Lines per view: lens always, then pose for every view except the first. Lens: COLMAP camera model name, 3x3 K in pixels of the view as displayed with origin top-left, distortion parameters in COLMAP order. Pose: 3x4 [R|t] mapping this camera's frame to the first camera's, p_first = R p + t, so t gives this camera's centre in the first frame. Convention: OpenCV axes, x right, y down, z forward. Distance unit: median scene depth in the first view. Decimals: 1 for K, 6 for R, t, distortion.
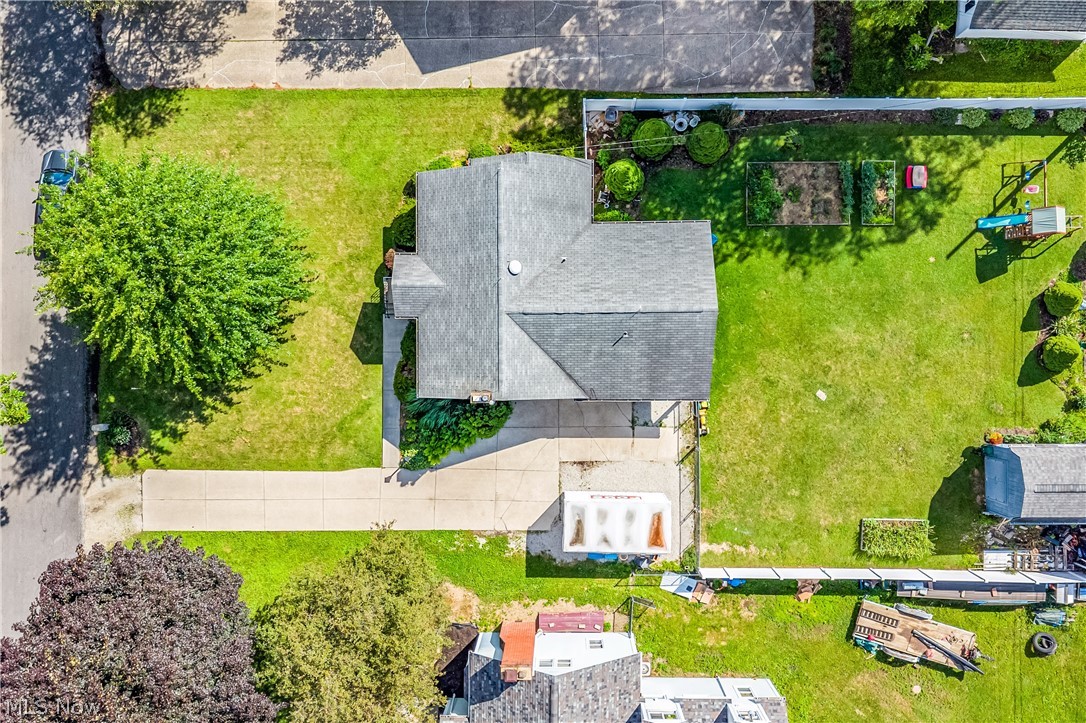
lens RADIAL K [[876.6, 0, 564.2], [0, 876.6, 363.7], [0, 0, 1]] dist [0.060663, -0.097126]
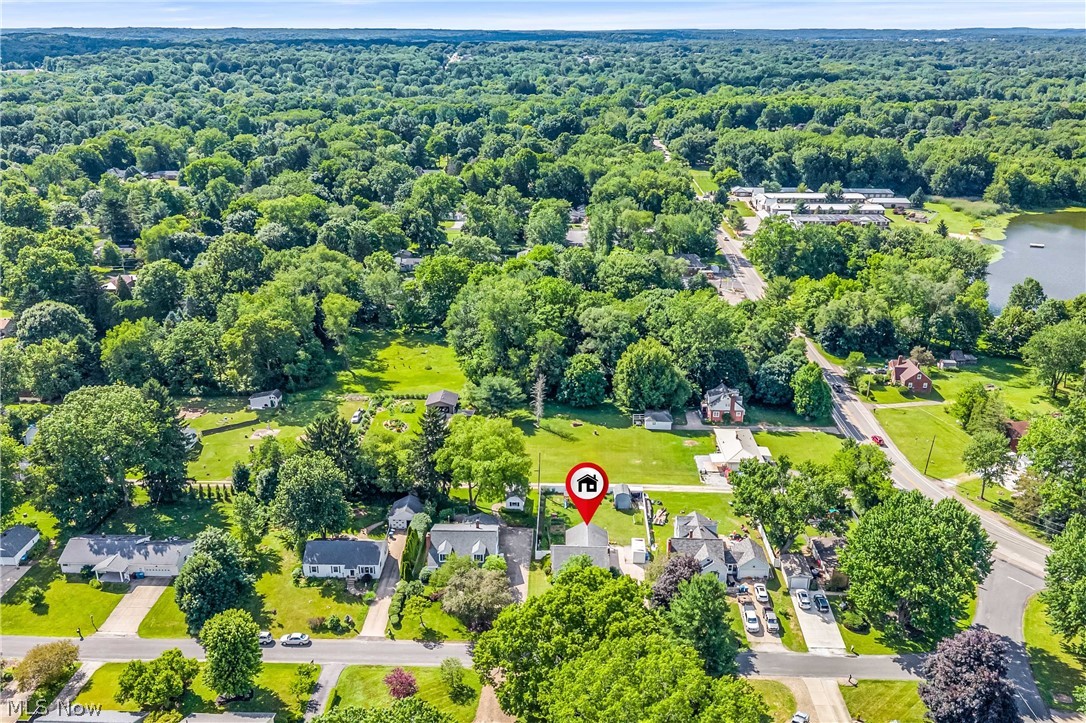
lens RADIAL K [[872.9, 0, 543.0], [0, 872.9, 361.5], [0, 0, 1]] dist [0.096351, -0.169252]
pose [[0.028554, -0.345508, 0.937981, -3.392744], [0.999585, 0.006221, -0.028138, -0.150347], [0.003886, 0.938395, 0.345542, -1.209757]]
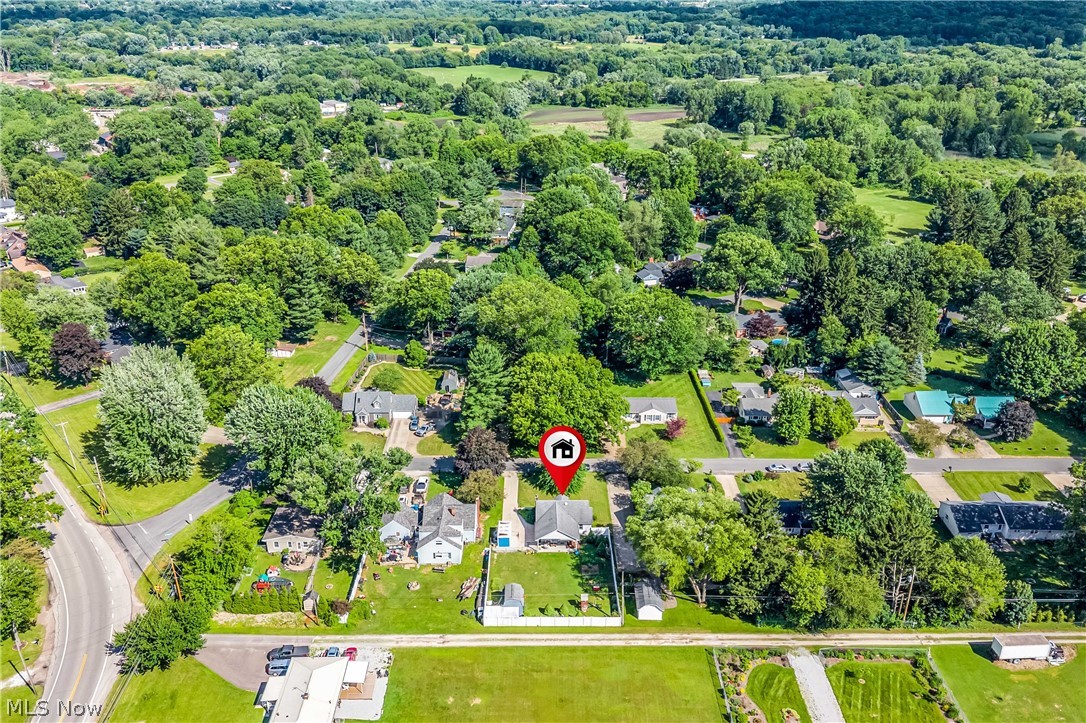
lens RADIAL K [[872.9, 0, 543.0], [0, 872.9, 361.5], [0, 0, 1]] dist [0.096351, -0.169252]
pose [[0.011024, 0.401050, -0.915990, 3.300334], [-0.999857, -0.007333, -0.015244, 0.069350], [-0.012830, 0.916027, 0.400911, -1.280010]]
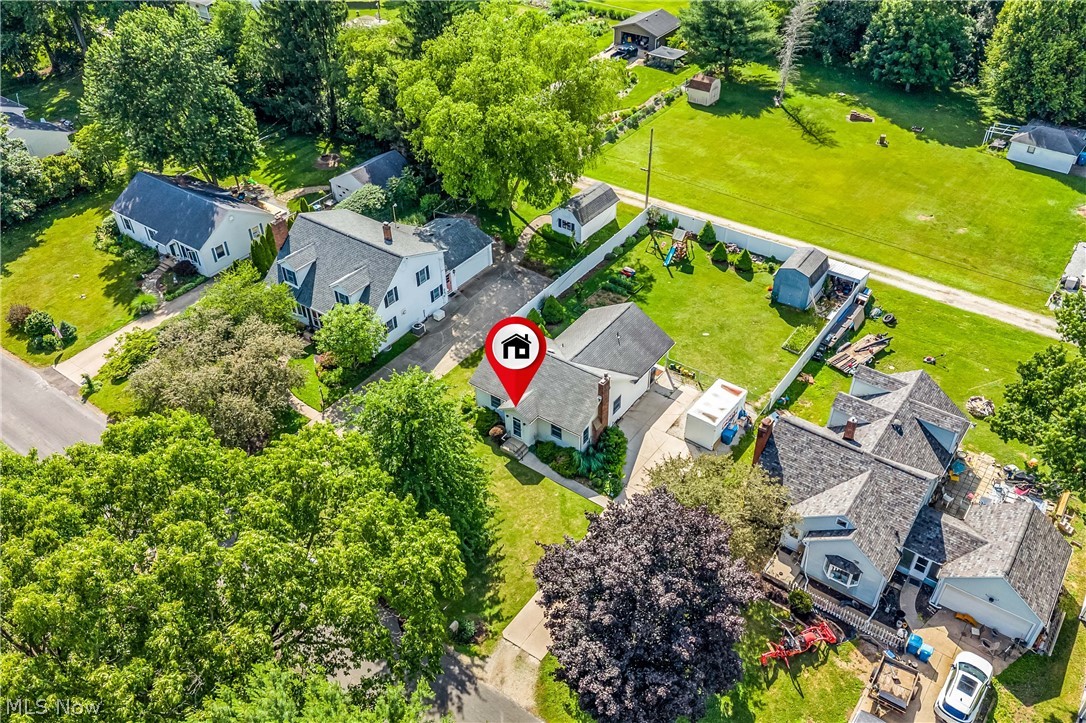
lens RADIAL K [[872.9, 0, 543.0], [0, 872.9, 361.5], [0, 0, 1]] dist [0.096351, -0.169252]
pose [[0.587414, -0.507202, 0.630627, -1.037917], [0.809051, 0.349250, -0.472717, 0.622501], [0.019517, 0.787890, 0.615507, -0.045261]]
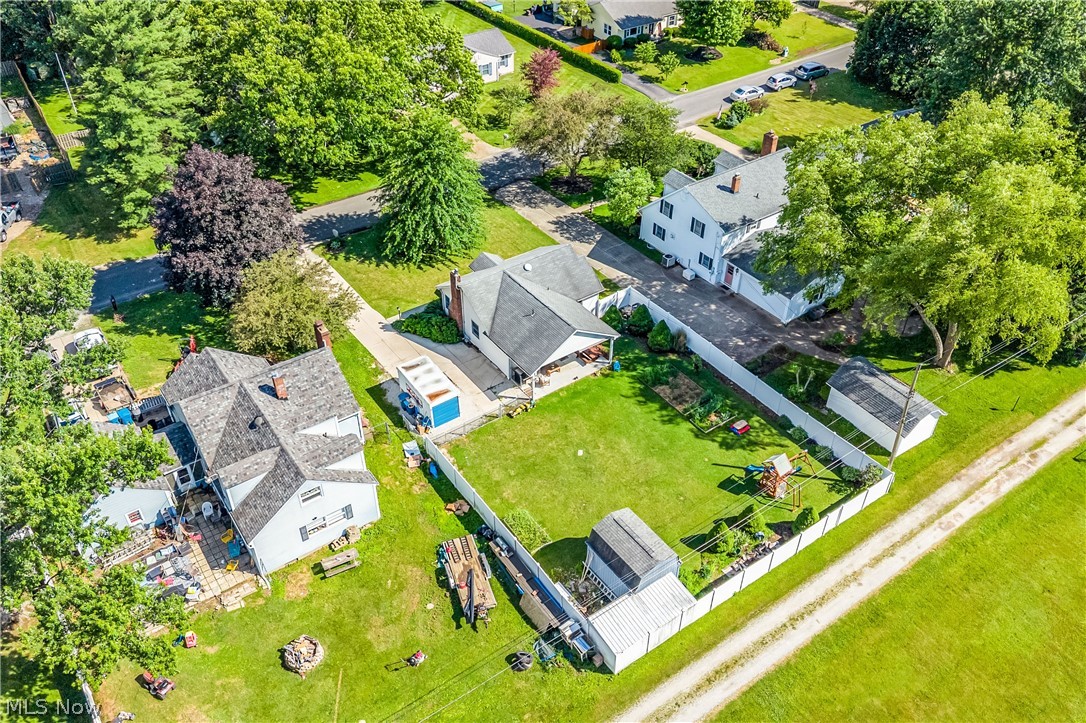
lens RADIAL K [[872.9, 0, 543.0], [0, 872.9, 361.5], [0, 0, 1]] dist [0.096351, -0.169252]
pose [[0.580073, 0.522268, -0.625102, 1.051041], [-0.814452, 0.359106, -0.455753, 0.665347], [-0.013547, 0.773485, 0.633670, 0.010296]]
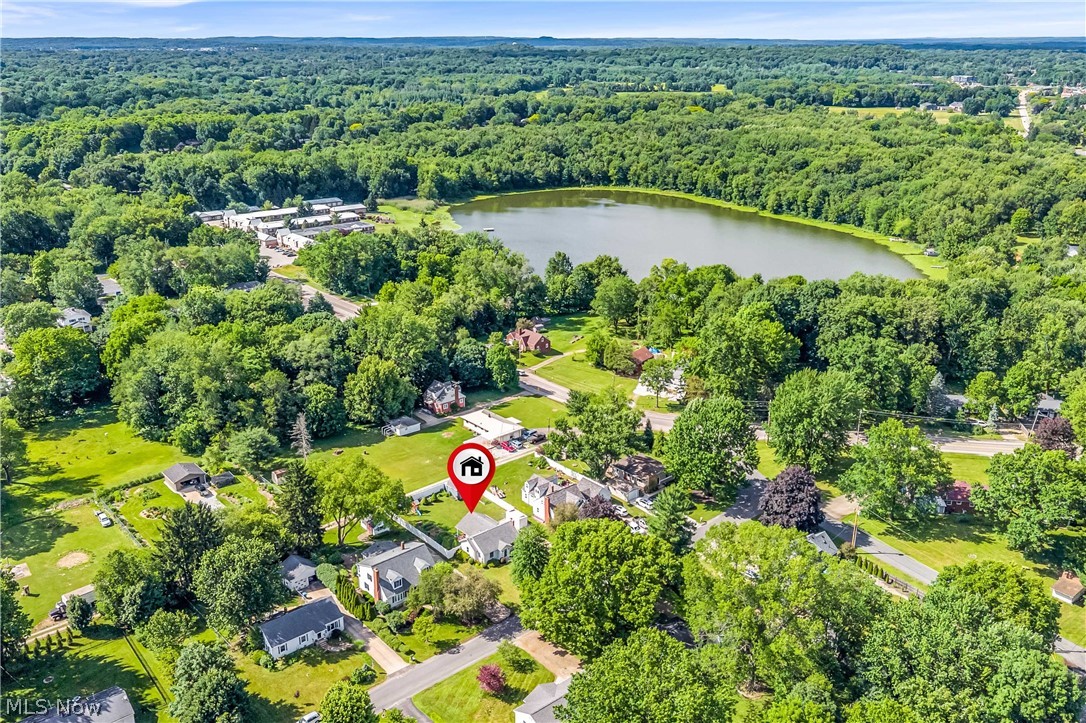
lens RADIAL K [[876.6, 0, 564.2], [0, 876.6, 363.7], [0, 0, 1]] dist [0.060663, -0.097126]
pose [[-0.650960, -0.253033, 0.715699, -3.238631], [0.759034, -0.230428, 0.608909, -2.238481], [0.010843, 0.939615, 0.342061, -1.392005]]
